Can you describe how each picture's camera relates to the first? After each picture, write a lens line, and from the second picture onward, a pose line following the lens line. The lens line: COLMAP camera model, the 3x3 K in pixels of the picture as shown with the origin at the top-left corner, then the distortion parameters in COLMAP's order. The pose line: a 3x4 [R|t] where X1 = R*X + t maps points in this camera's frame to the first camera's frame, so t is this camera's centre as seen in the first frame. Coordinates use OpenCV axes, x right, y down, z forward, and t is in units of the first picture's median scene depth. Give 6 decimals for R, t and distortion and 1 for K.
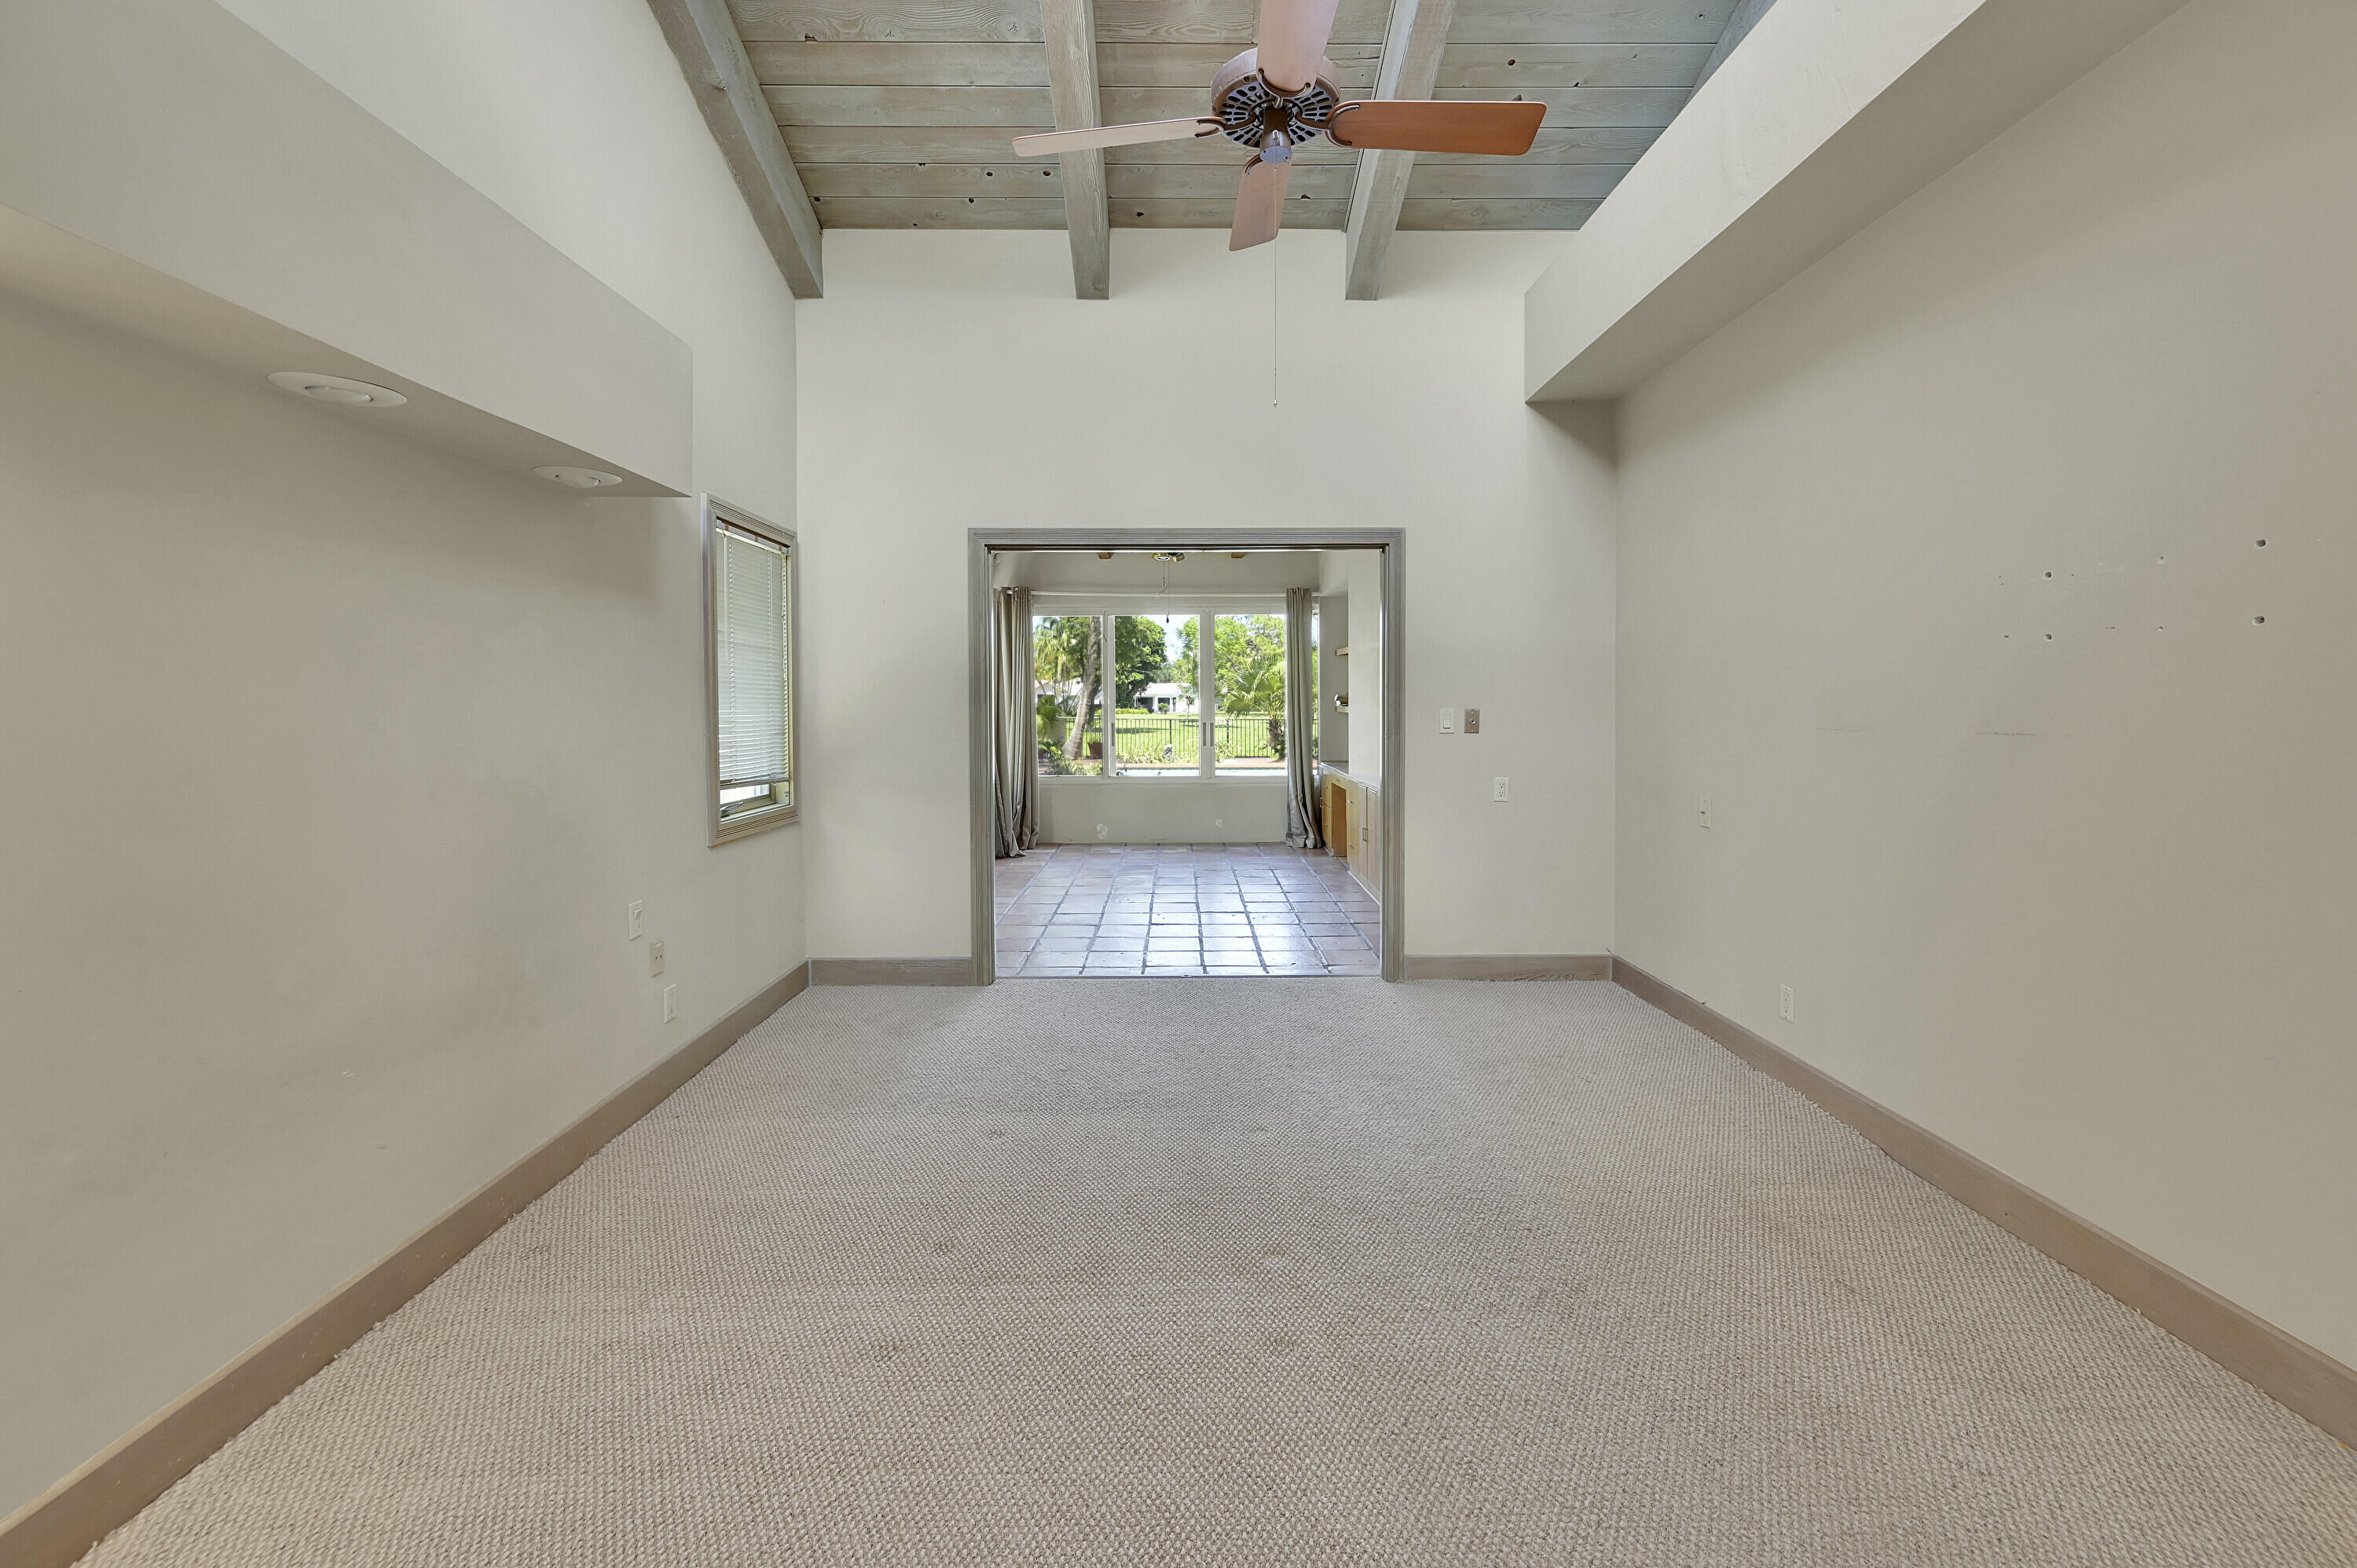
lens RADIAL K [[952.5, 0, 1176.4], [0, 952.5, 723.7], [0, 0, 1]] dist [-0.000611, -0.000007]
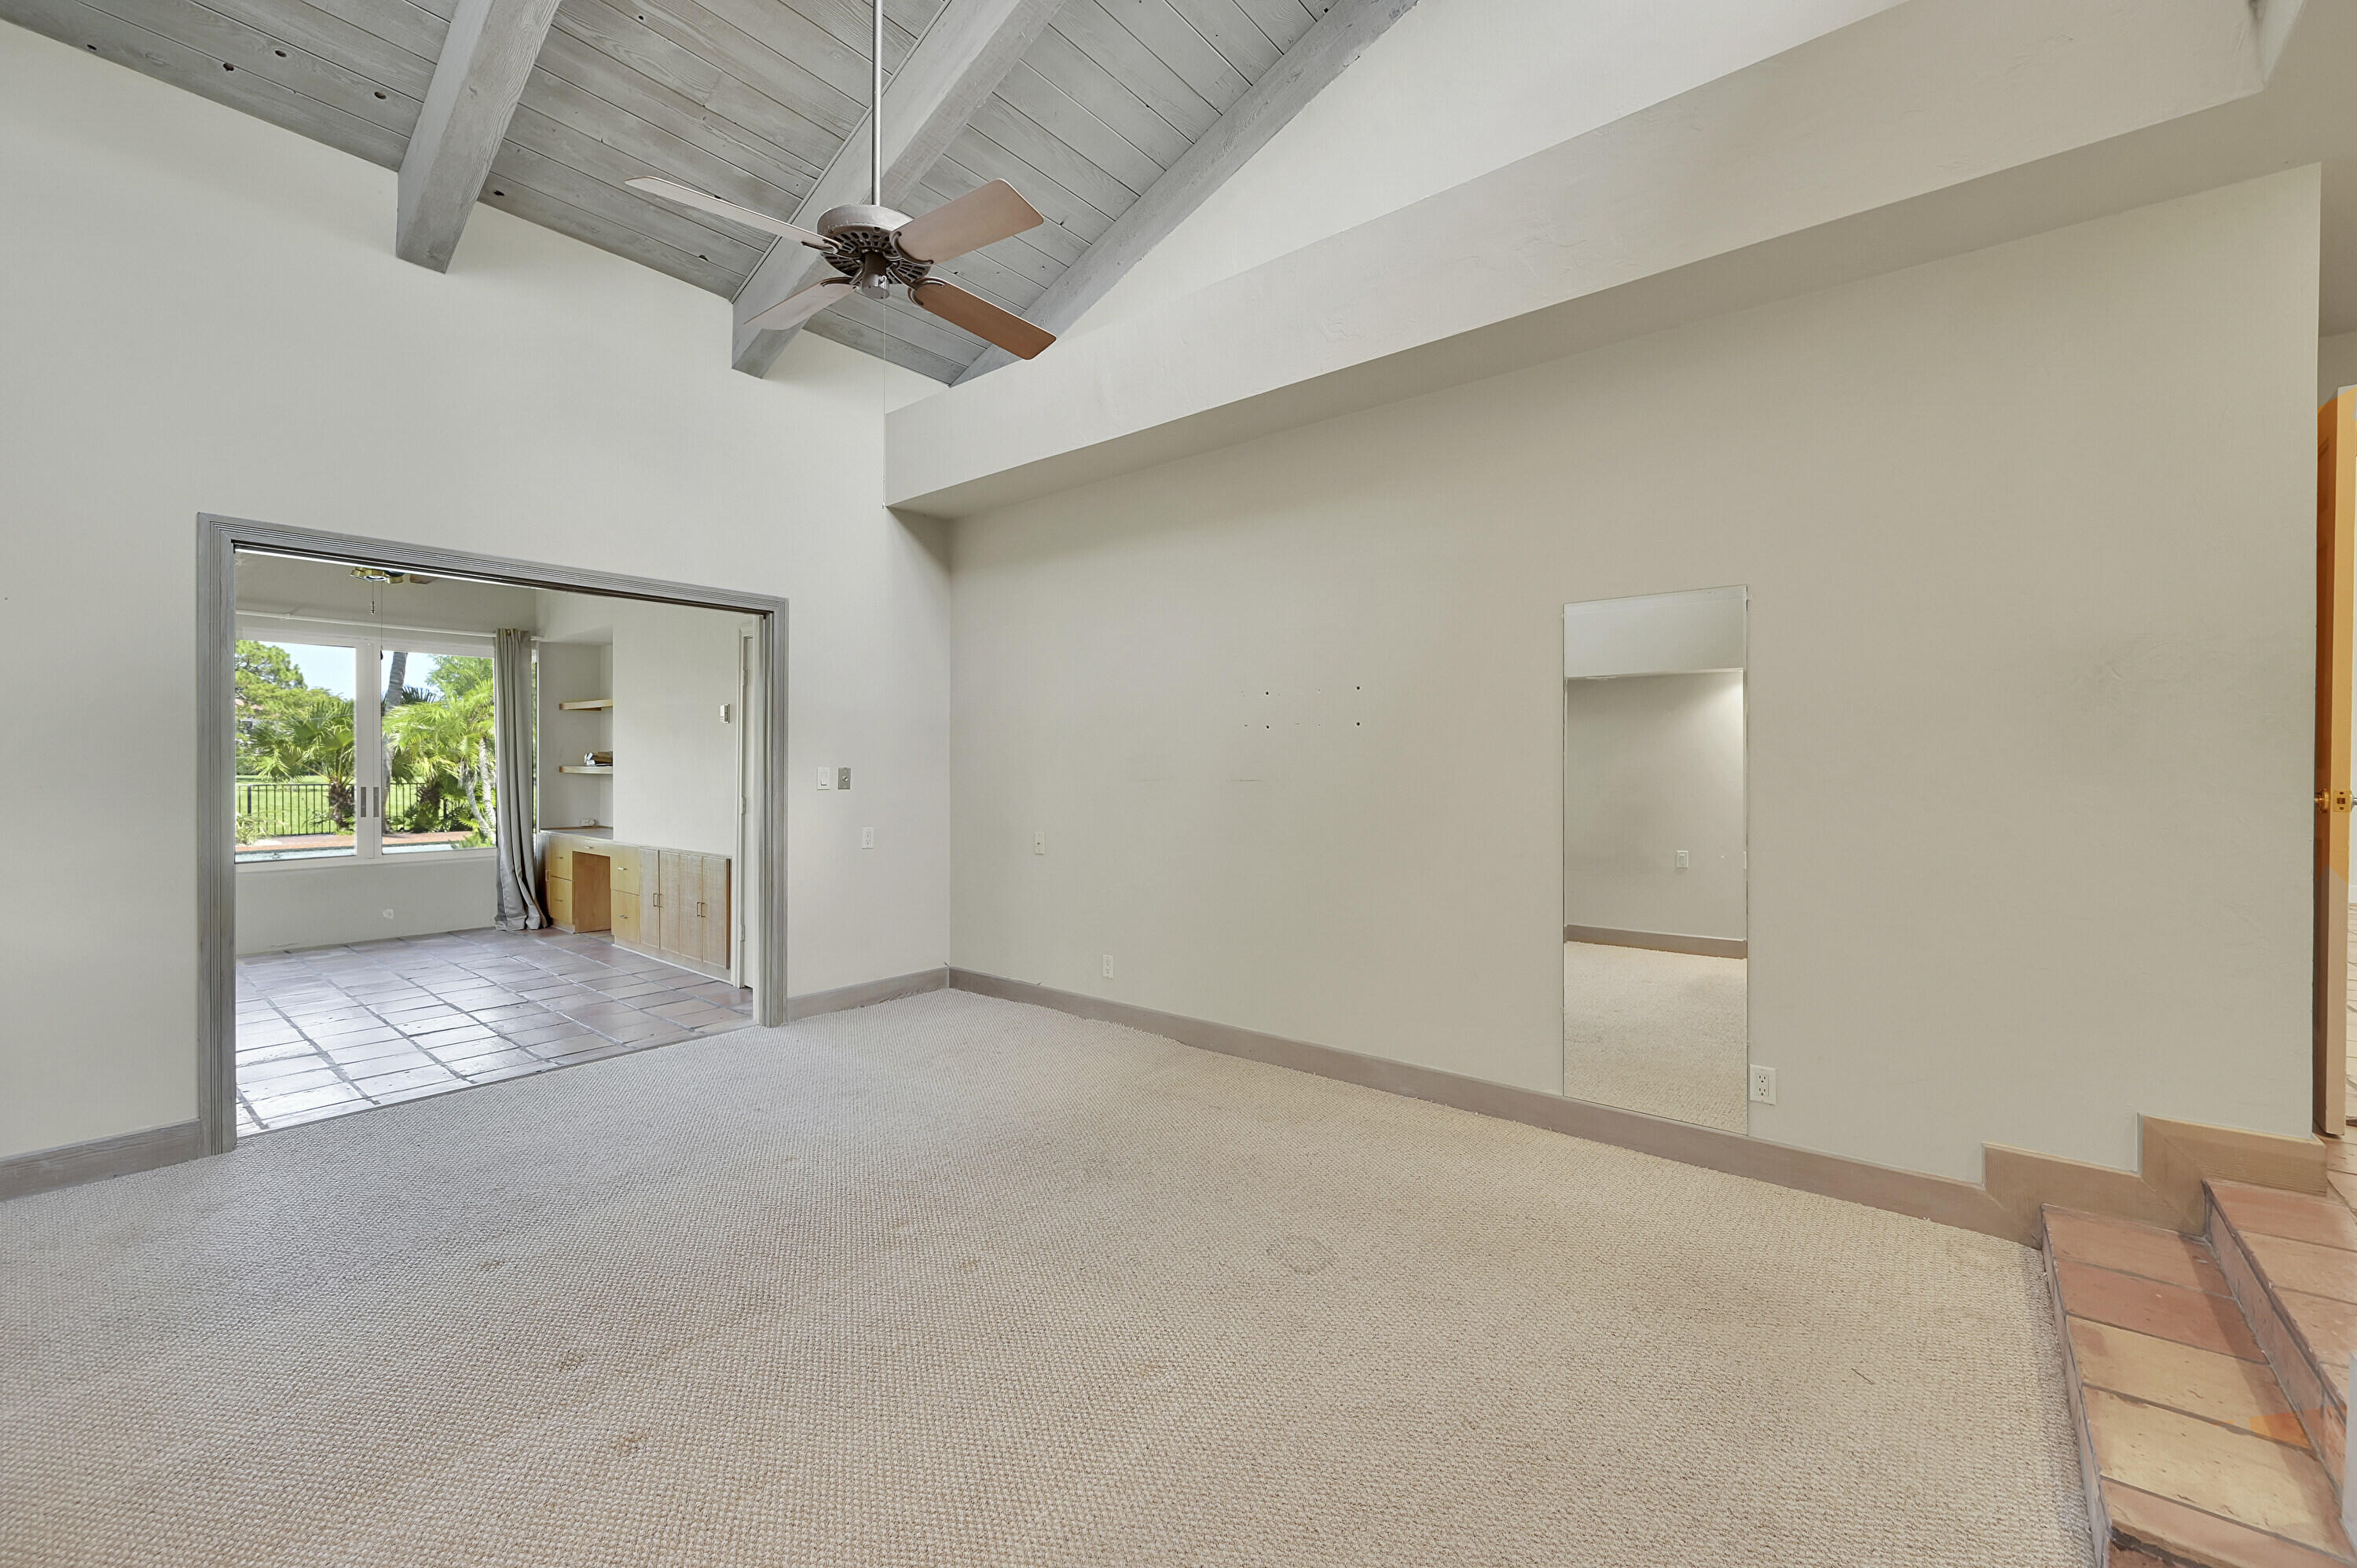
lens RADIAL K [[935.8, 0, 1183.3], [0, 935.8, 767.9], [0, 0, 1]] dist [-0.001489, -0.000157]
pose [[0.631340, 0.002345, 0.775502, -0.149787], [0.012379, 0.999838, -0.013101, 0.002104], [-0.775407, 0.017871, 0.631209, -0.004099]]
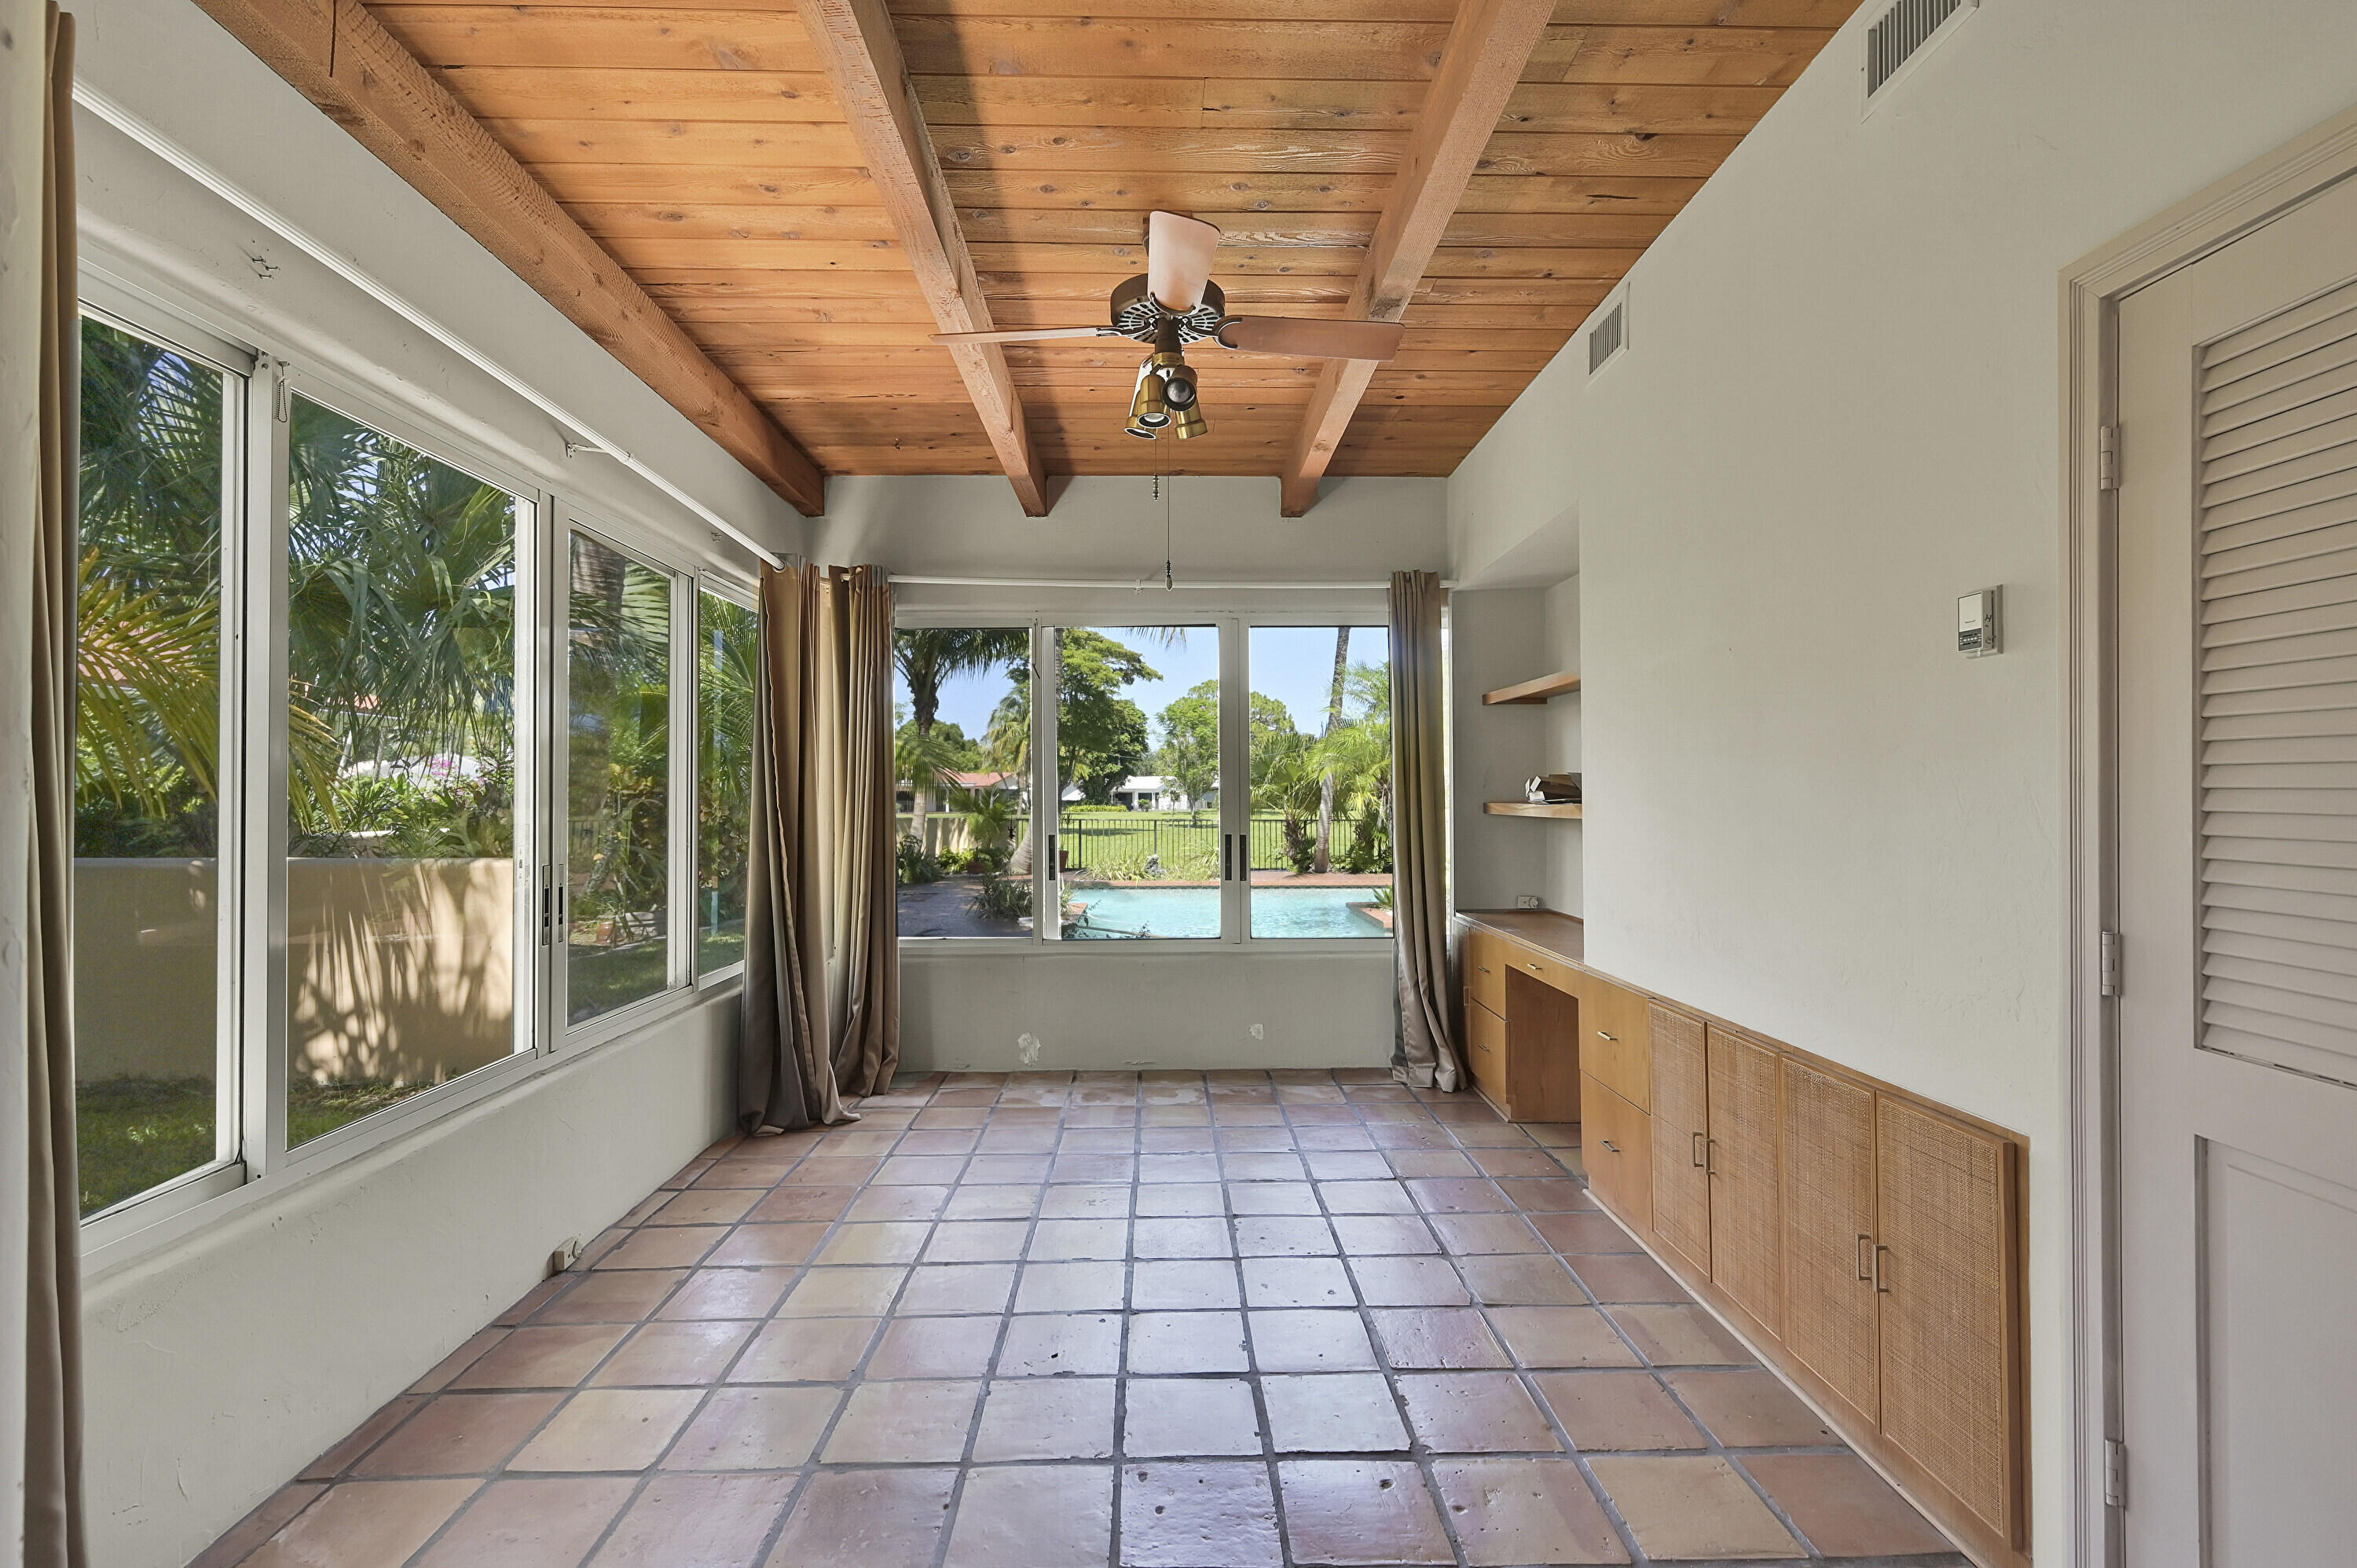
lens RADIAL K [[1072.0, 0, 1178.5], [0, 1072.0, 784.0], [0, 0, 1]] dist [0.000374, 0.000363]
pose [[0.999832, -0.000137, 0.018312, -0.009052], [0.000790, 0.999363, -0.035690, -0.008352], [-0.018296, 0.035699, 0.999195, 0.444665]]
